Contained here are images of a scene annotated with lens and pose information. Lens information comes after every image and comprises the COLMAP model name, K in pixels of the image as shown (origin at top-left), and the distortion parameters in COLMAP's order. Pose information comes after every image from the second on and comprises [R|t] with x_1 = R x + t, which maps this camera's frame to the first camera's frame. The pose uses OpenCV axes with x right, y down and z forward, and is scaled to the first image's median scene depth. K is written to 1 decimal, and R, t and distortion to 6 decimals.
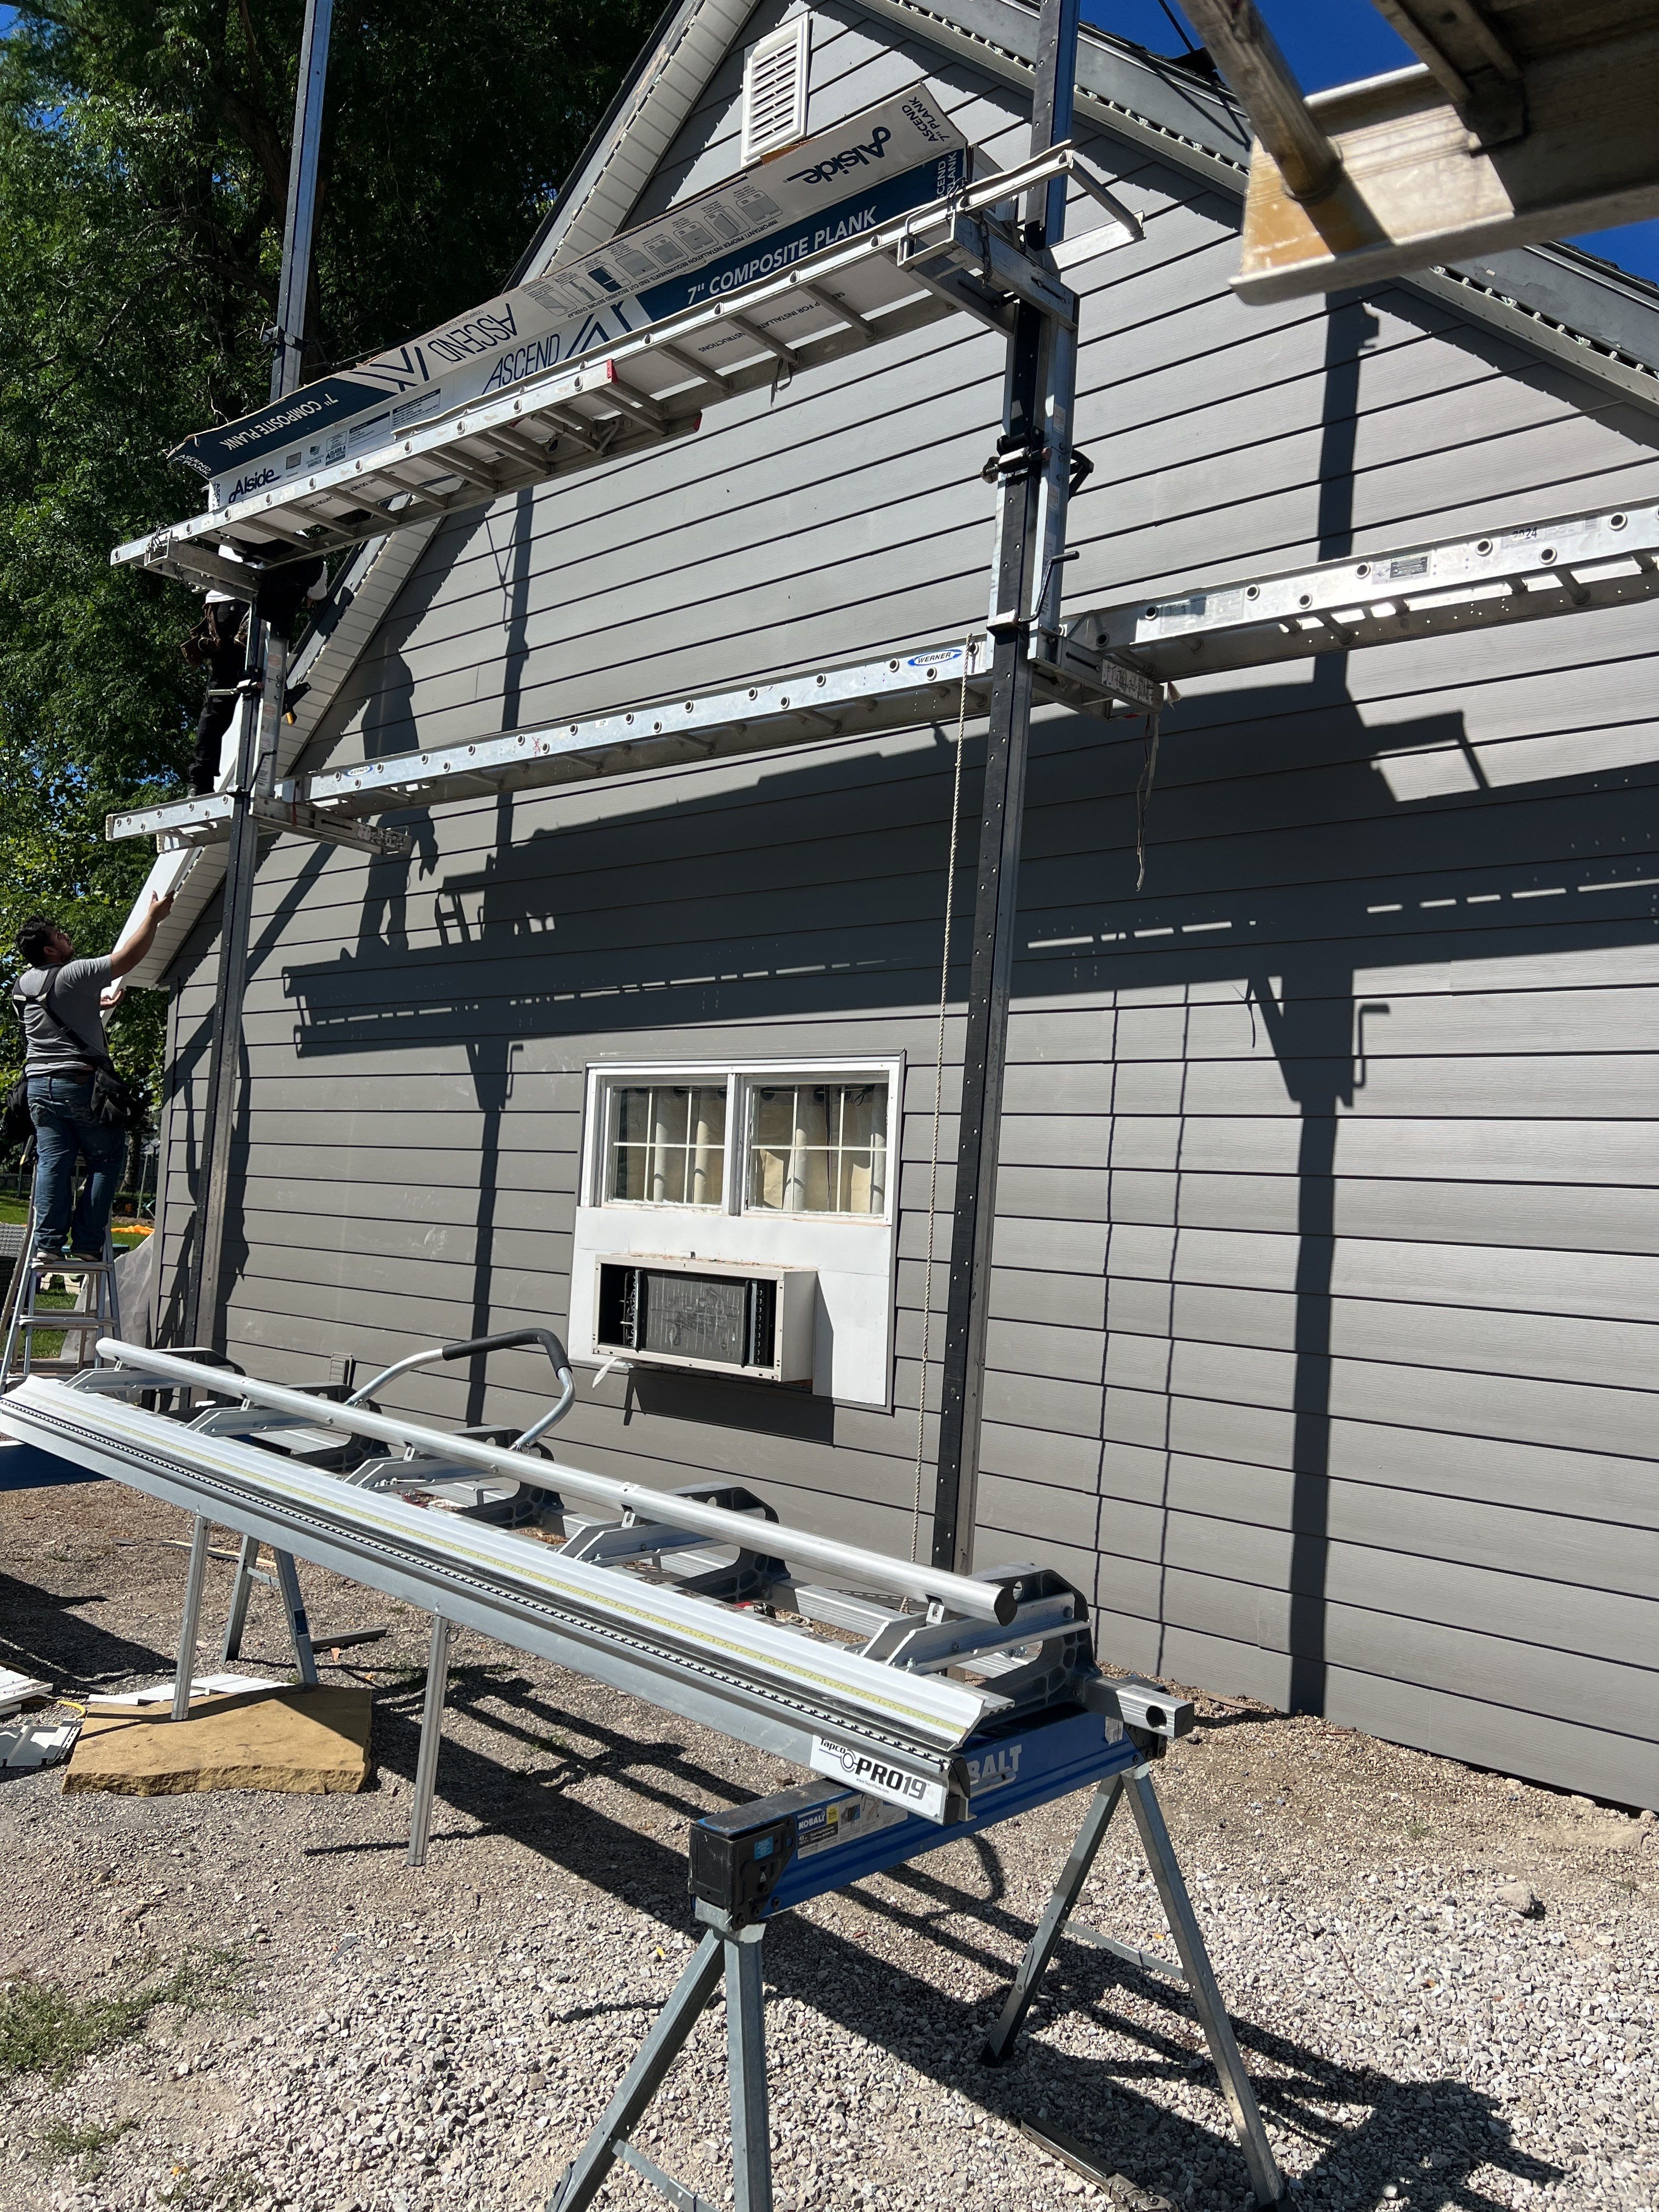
lens RADIAL K [[1663.7, 0, 829.5], [0, 1663.7, 1106.0], [0, 0, 1]] dist [0.102235, -0.143113]
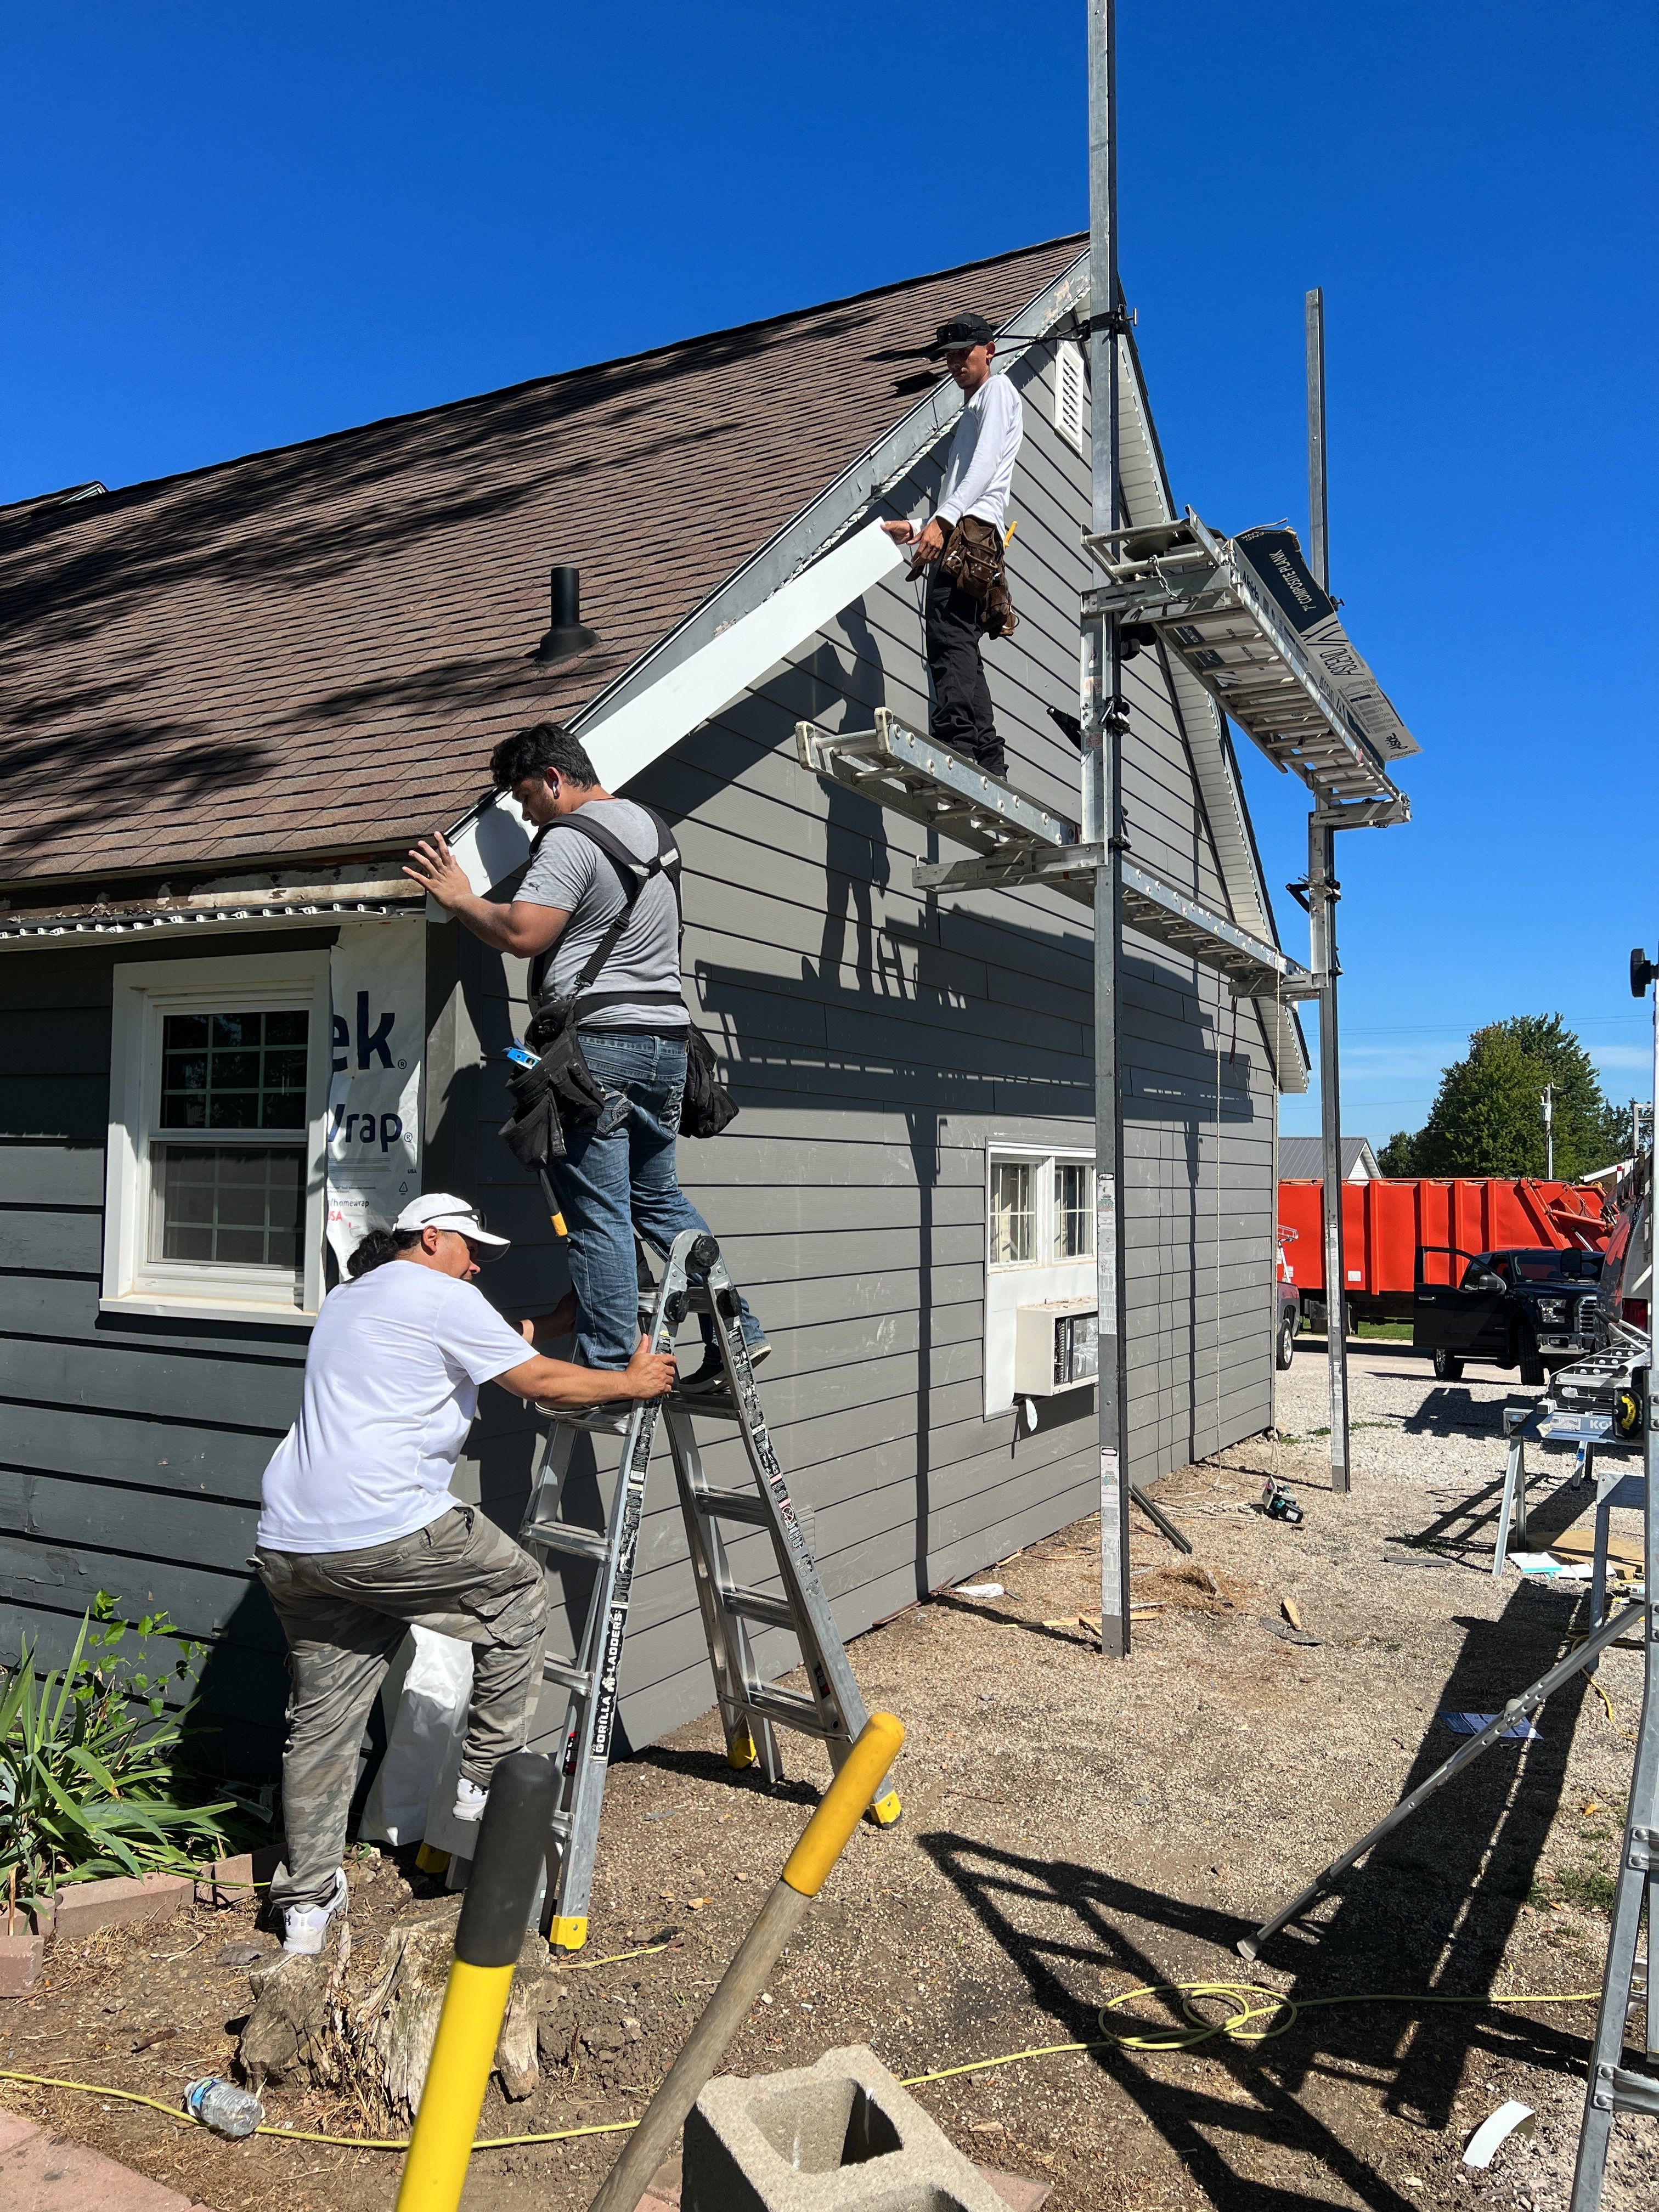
lens RADIAL K [[1663.7, 0, 829.5], [0, 1663.7, 1106.0], [0, 0, 1]] dist [0.102235, -0.143113]
pose [[-0.230933, -0.002533, 0.972966, -1.259813], [-0.066848, 0.997675, -0.013269, -0.029932], [-0.970671, -0.068105, -0.230565, 1.447010]]
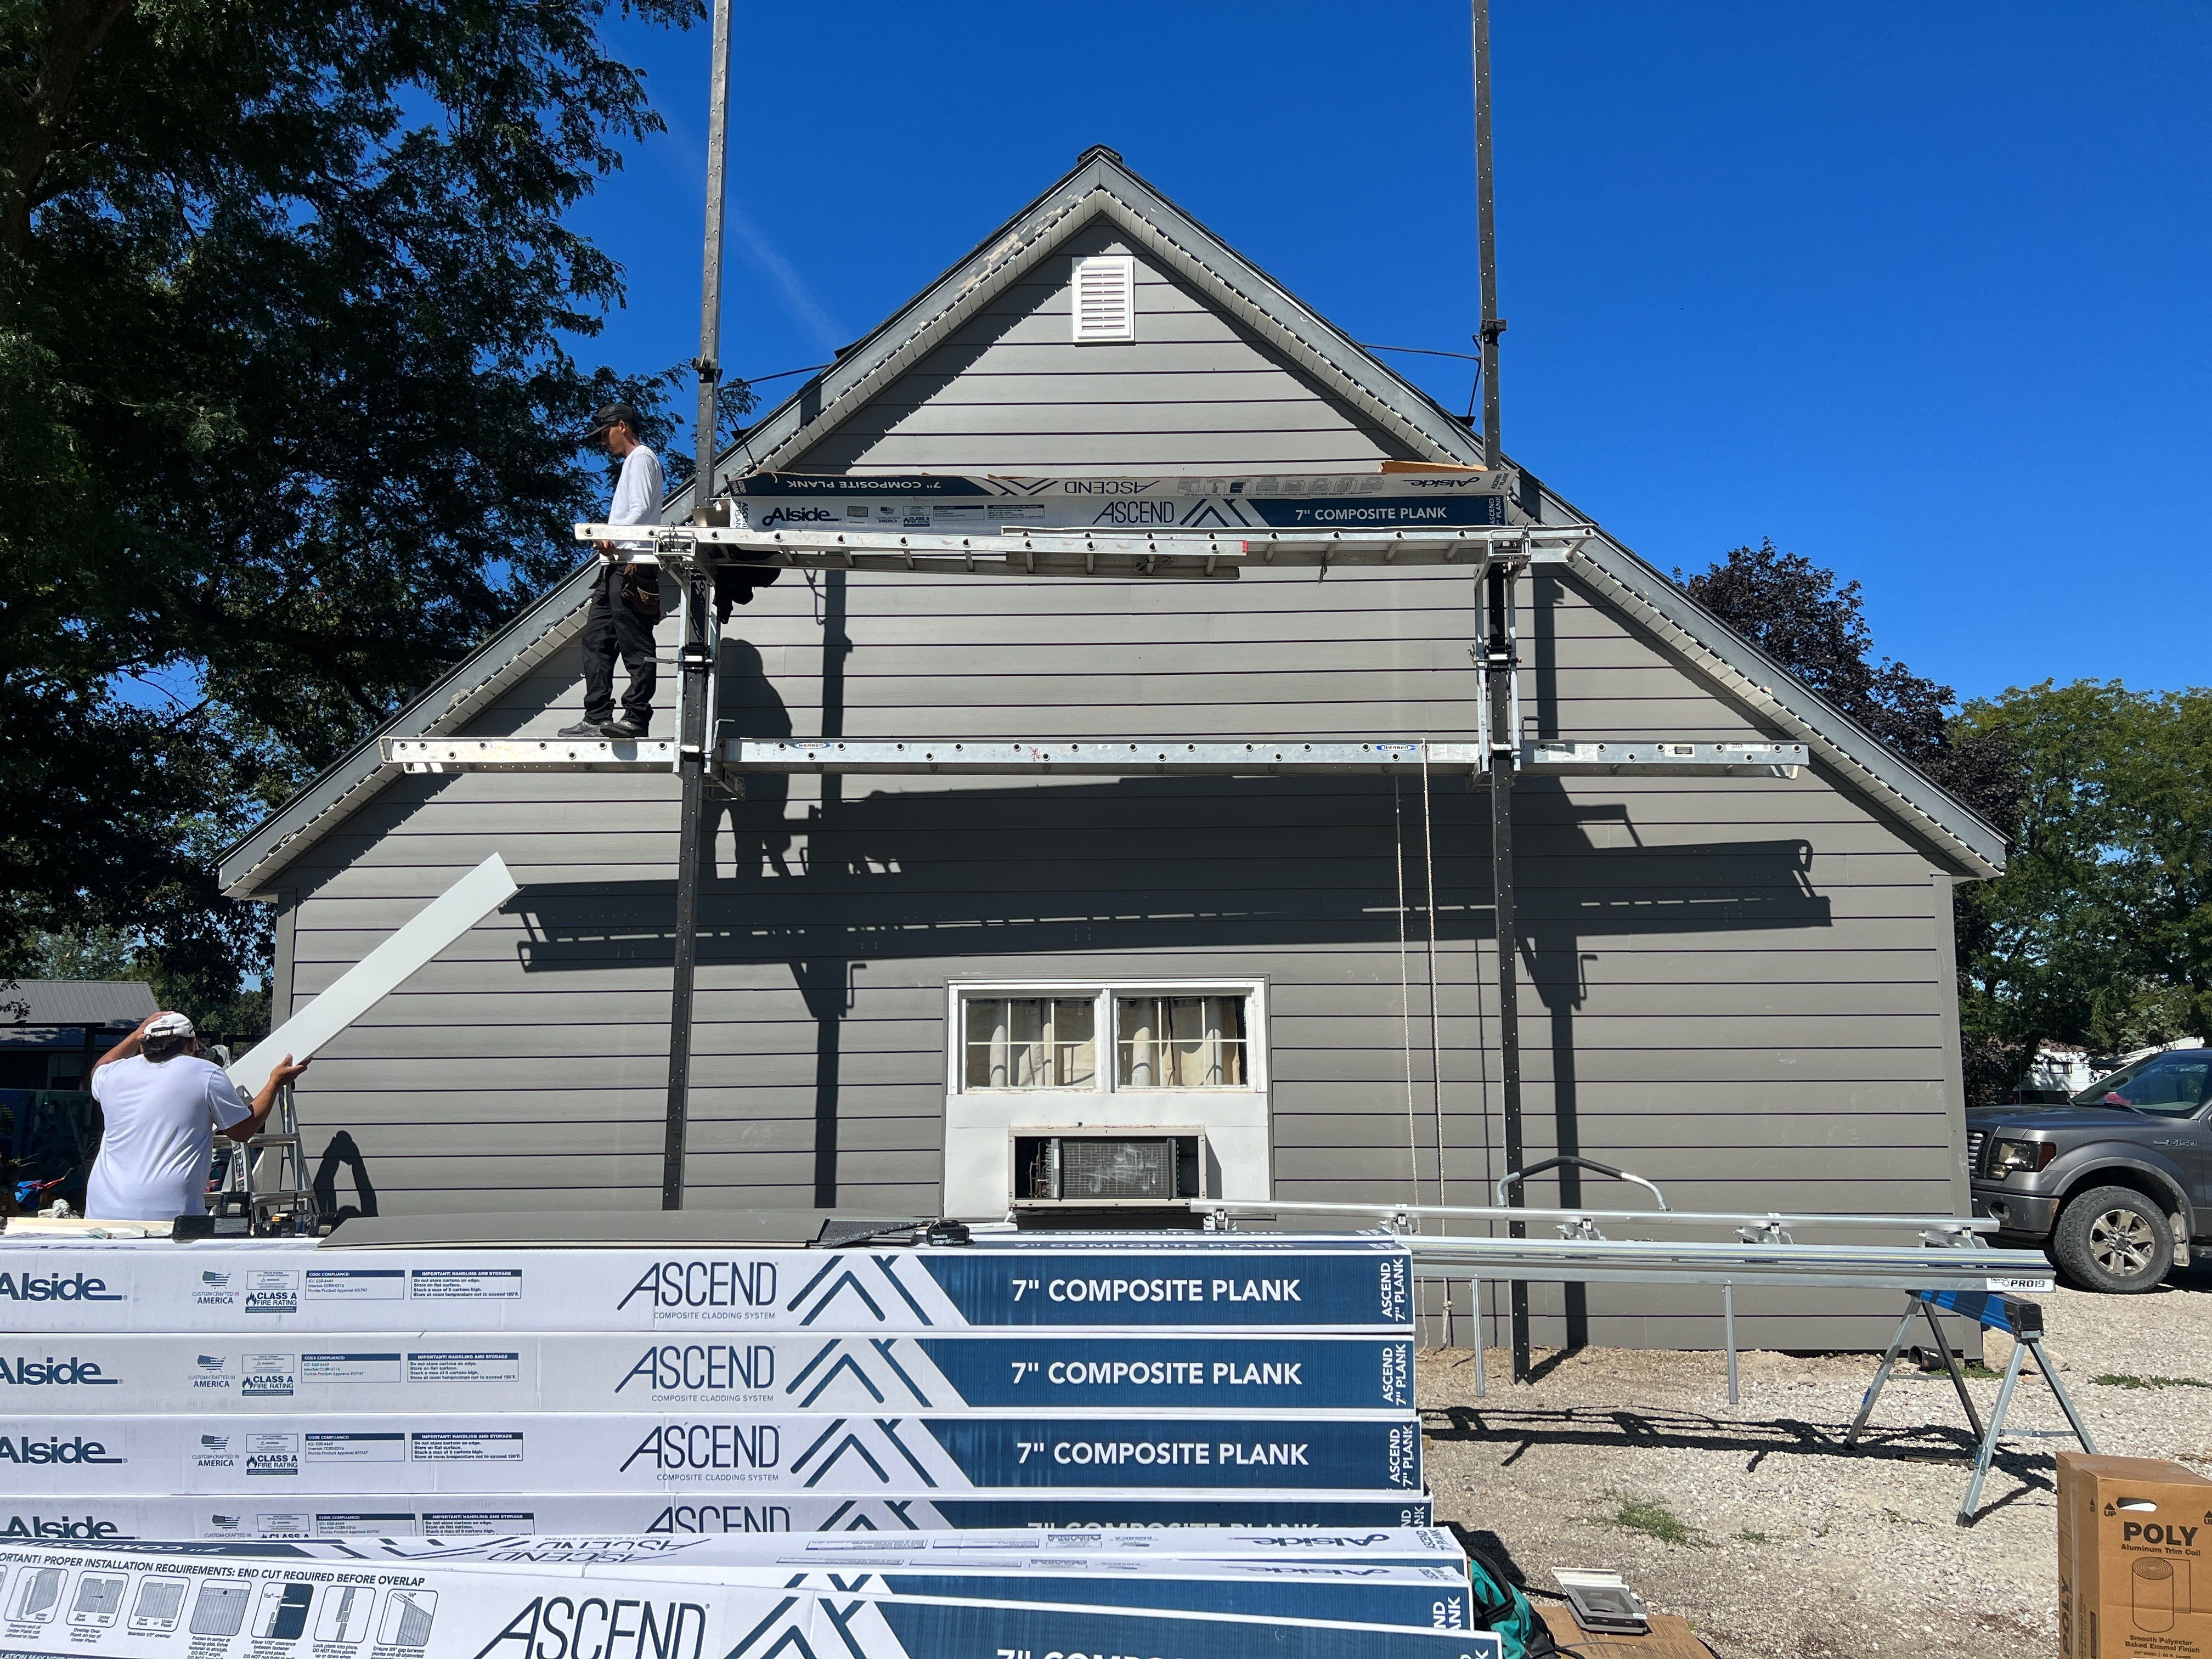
lens RADIAL K [[1663.7, 0, 1106.0], [0, 1663.7, 829.5], [0, 0, 1]] dist [0.102235, -0.143113]
pose [[0.764361, 0.035461, 0.643812, -0.940562], [0.008871, 0.997814, -0.065491, -0.060107], [-0.644727, 0.055770, 0.762376, -0.061705]]
